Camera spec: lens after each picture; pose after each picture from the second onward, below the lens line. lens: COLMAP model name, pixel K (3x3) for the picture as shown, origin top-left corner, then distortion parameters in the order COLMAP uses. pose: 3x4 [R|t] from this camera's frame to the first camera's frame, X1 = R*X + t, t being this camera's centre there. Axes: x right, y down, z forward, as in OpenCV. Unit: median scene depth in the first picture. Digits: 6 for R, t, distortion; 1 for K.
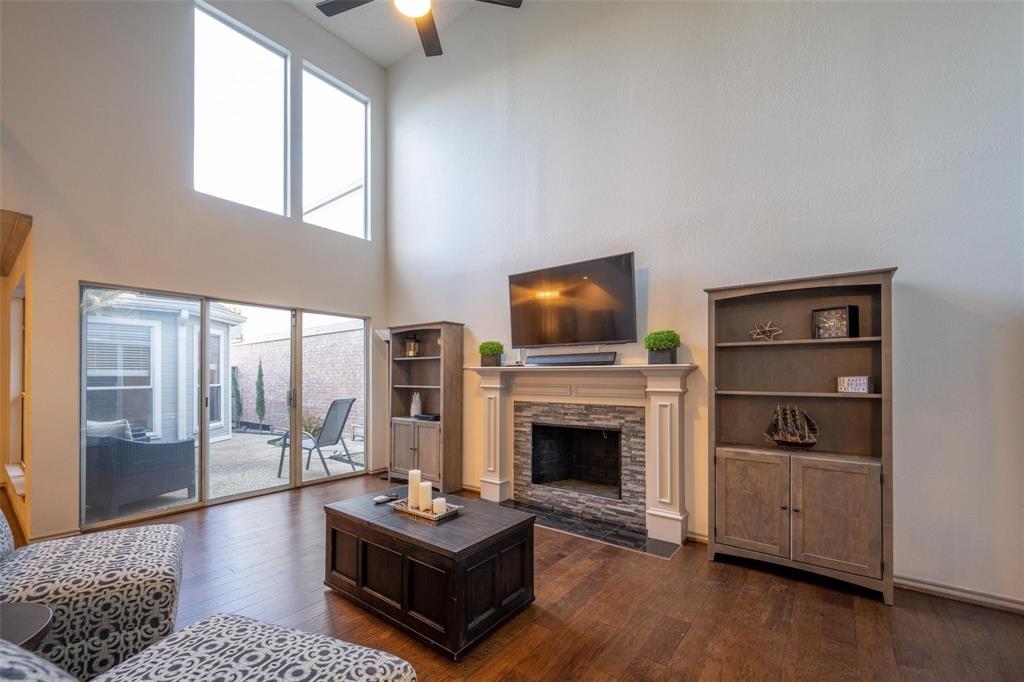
lens RADIAL K [[409.1, 0, 504.6], [0, 409.1, 373.9], [0, 0, 1]] dist [-0.001160, 0.000605]
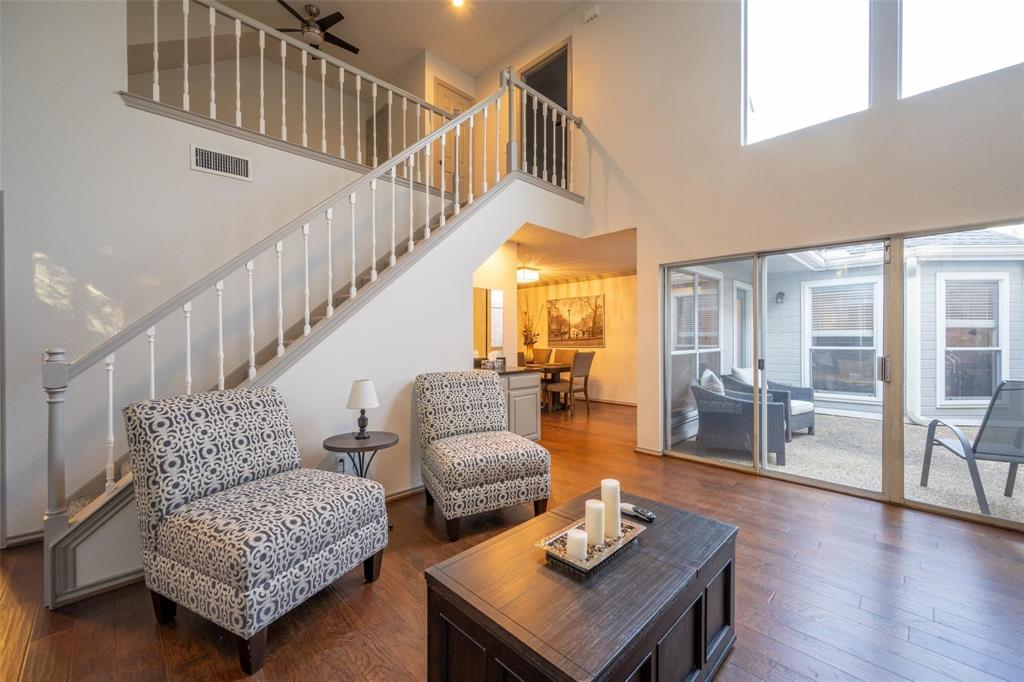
lens RADIAL K [[409.1, 0, 511.9], [0, 409.1, 340.6], [0, 0, 1]] dist [-0.001160, 0.000605]
pose [[-0.137148, 0.005384, -0.990536, 0.238663], [0.013387, 0.999904, 0.003582, 0.001006], [0.990460, -0.012769, -0.137207, 0.466405]]
